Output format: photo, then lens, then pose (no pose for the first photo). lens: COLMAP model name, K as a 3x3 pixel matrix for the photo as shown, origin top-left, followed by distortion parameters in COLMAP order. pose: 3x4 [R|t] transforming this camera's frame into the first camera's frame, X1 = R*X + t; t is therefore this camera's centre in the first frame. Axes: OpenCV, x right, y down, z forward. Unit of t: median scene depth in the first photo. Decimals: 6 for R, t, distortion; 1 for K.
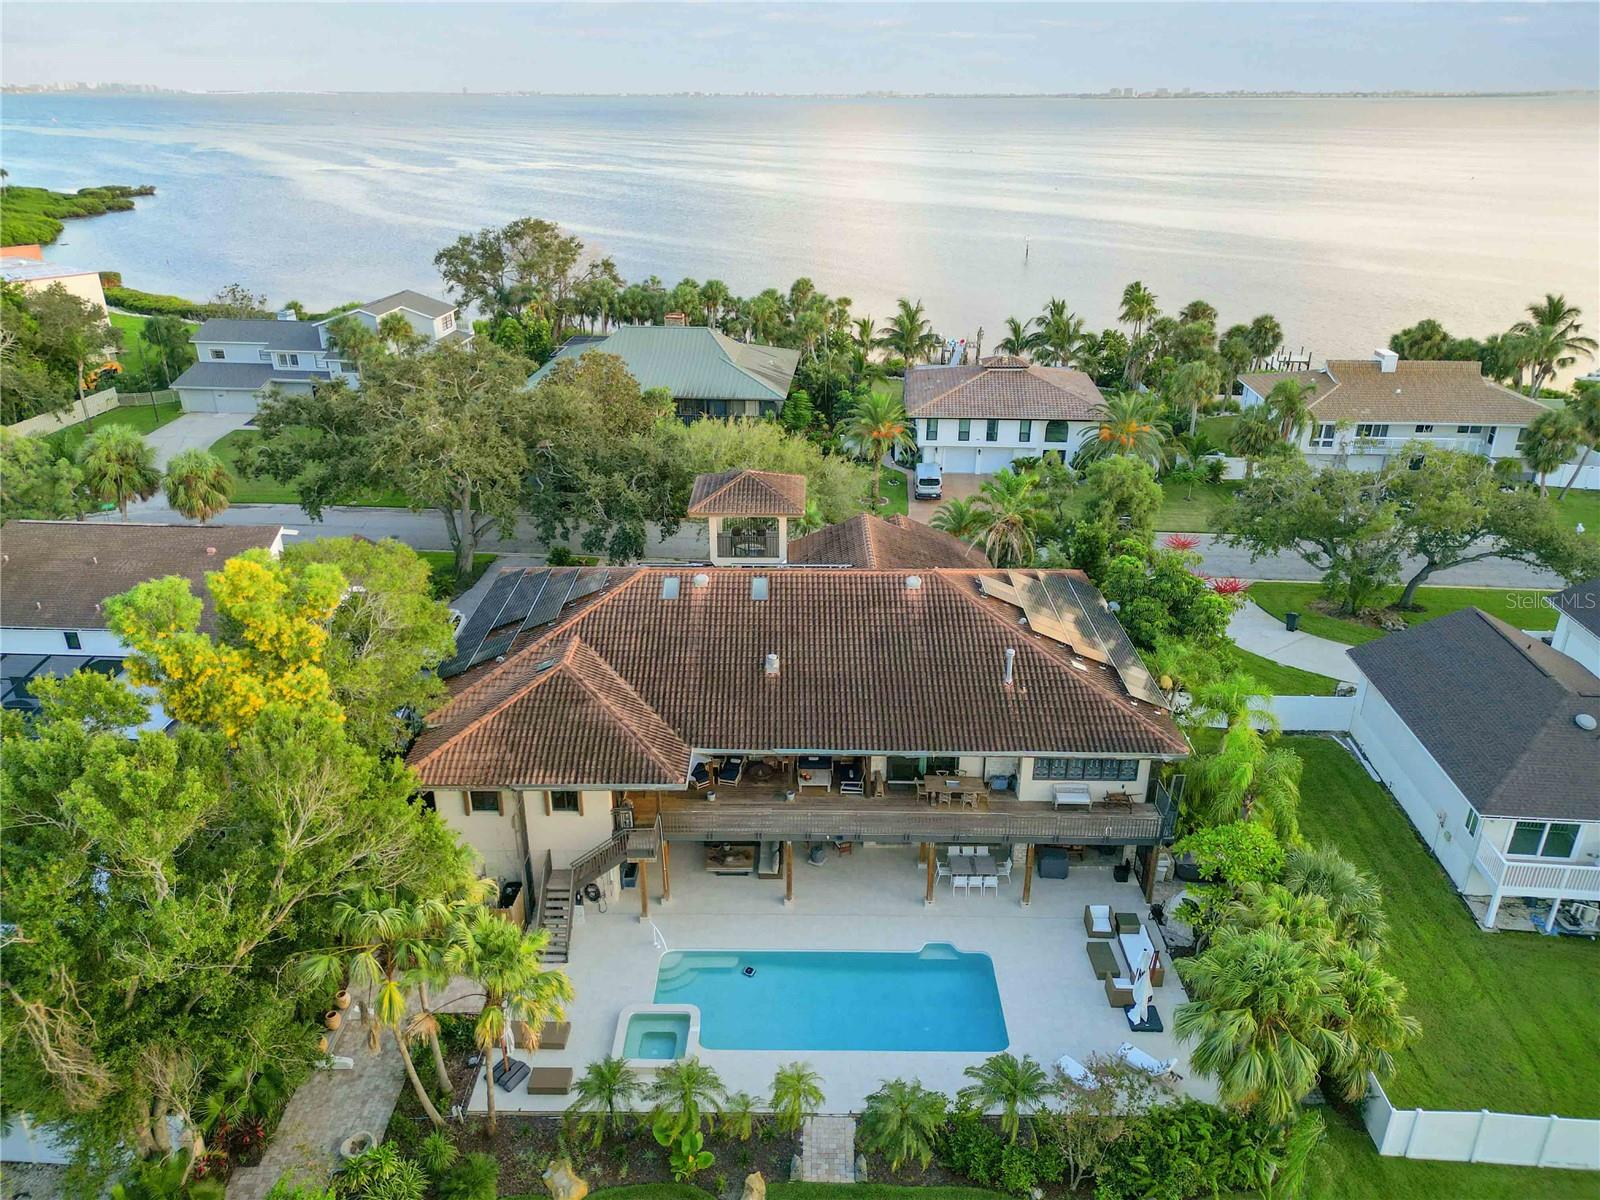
lens RADIAL K [[1106.5, 0, 800.0], [0, 1106.5, 600.0], [0, 0, 1]] dist [0.075030, -0.075513]
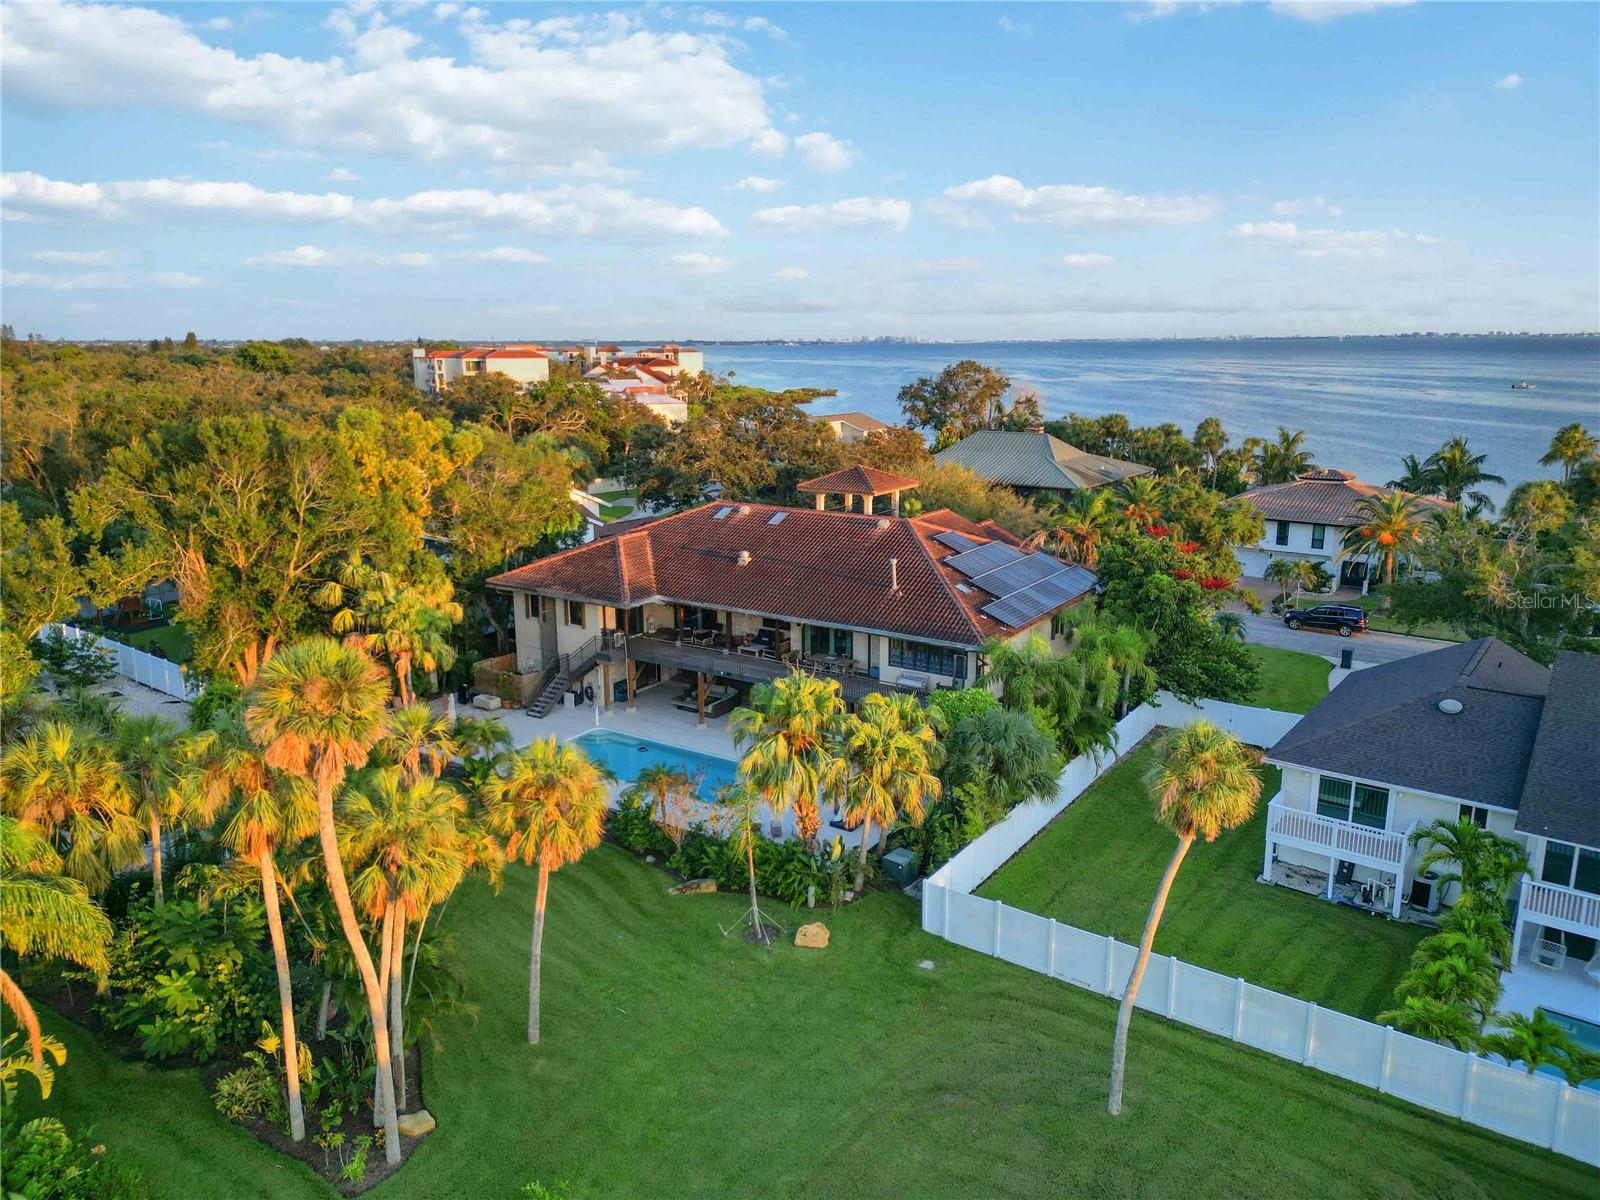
lens RADIAL K [[1117.7, 0, 807.2], [0, 1117.7, 595.6], [0, 0, 1]] dist [0.067257, -0.061335]
pose [[0.837763, 0.112993, -0.534214, 0.353771], [-0.217350, 0.966513, -0.136422, 0.125289], [0.500911, 0.230401, 0.834269, -0.030603]]
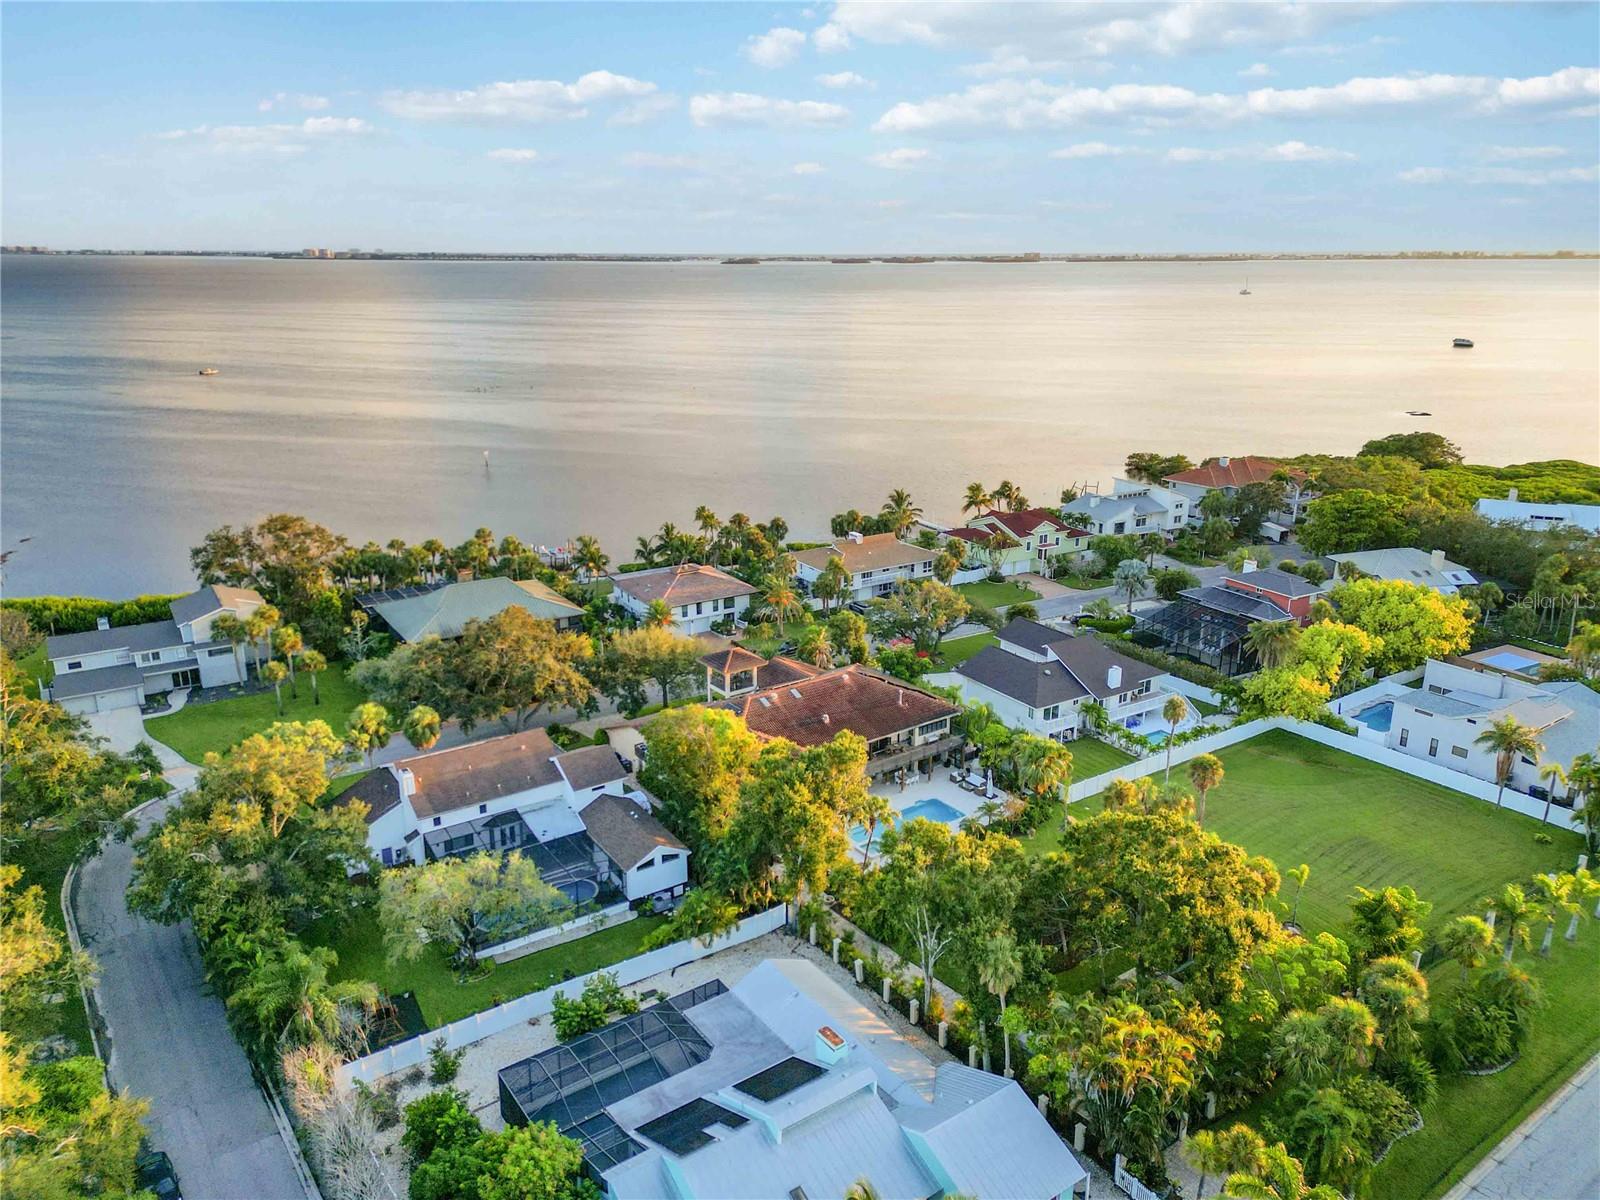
lens RADIAL K [[1117.7, 0, 807.2], [0, 1117.7, 595.6], [0, 0, 1]] dist [0.067257, -0.061335]
pose [[0.793458, -0.174416, 0.583098, -0.690141], [0.247598, 0.967700, -0.047465, -0.047042], [-0.555985, 0.182035, 0.811014, -0.497147]]
